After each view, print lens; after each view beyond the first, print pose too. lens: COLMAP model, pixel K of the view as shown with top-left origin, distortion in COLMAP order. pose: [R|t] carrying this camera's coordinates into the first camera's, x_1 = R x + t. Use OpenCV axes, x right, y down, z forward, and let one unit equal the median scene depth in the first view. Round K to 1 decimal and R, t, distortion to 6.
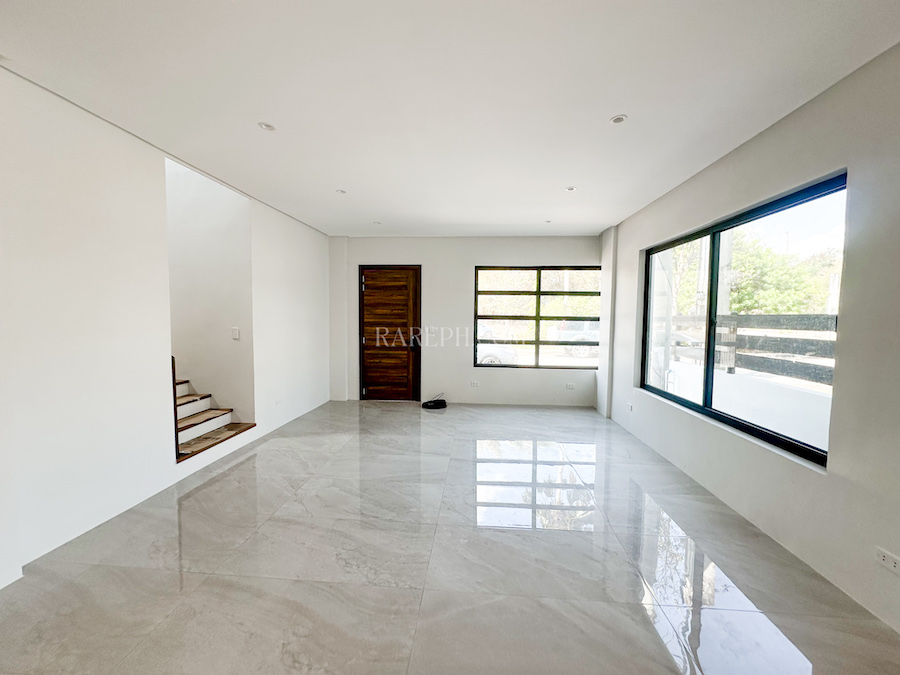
lens RADIAL K [[362.8, 0, 448.6], [0, 362.8, 337.2], [0, 0, 1]] dist [0.002535, 0.000252]
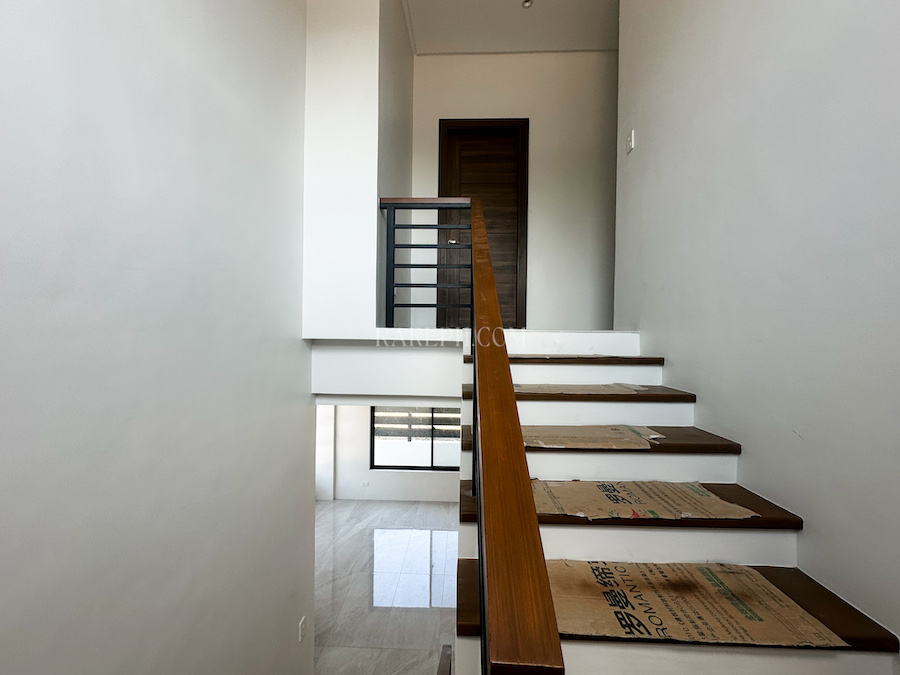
lens RADIAL K [[362.1, 0, 450.0], [0, 362.1, 337.5], [0, 0, 1]] dist [-0.001682, -0.000184]
pose [[-0.053147, -0.009561, 0.998541, -1.224028], [0.043145, 0.998998, 0.011861, -0.503328], [-0.997654, 0.043712, -0.052682, 0.784772]]
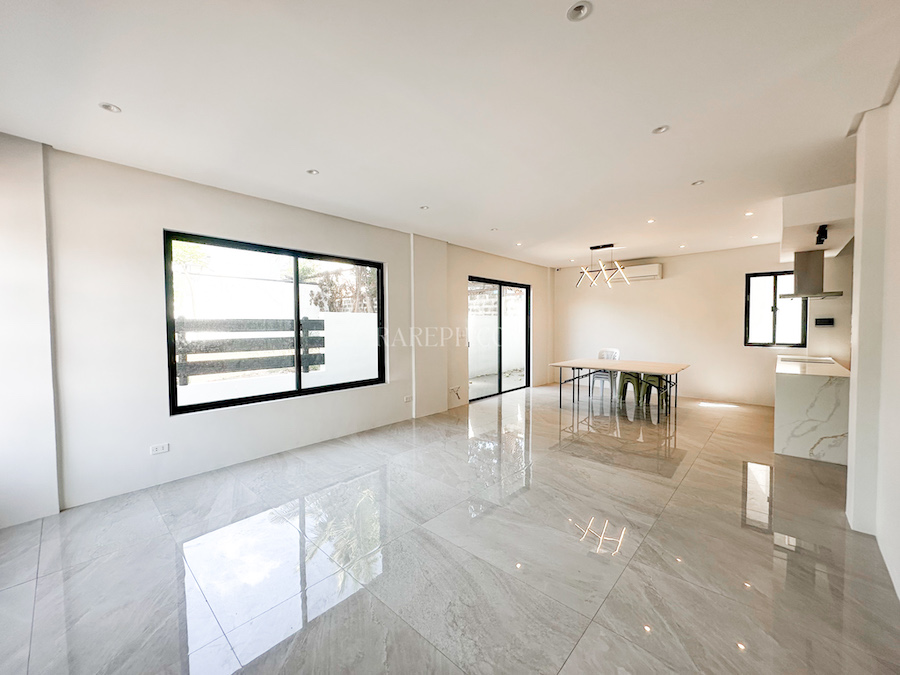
lens RADIAL K [[362.1, 0, 450.0], [0, 362.1, 337.5], [0, 0, 1]] dist [-0.001682, -0.000184]
pose [[-0.792679, -0.024110, 0.609163, -0.408058], [0.034772, 0.995803, 0.084660, -0.068850], [-0.608647, 0.088290, -0.788514, 1.353346]]
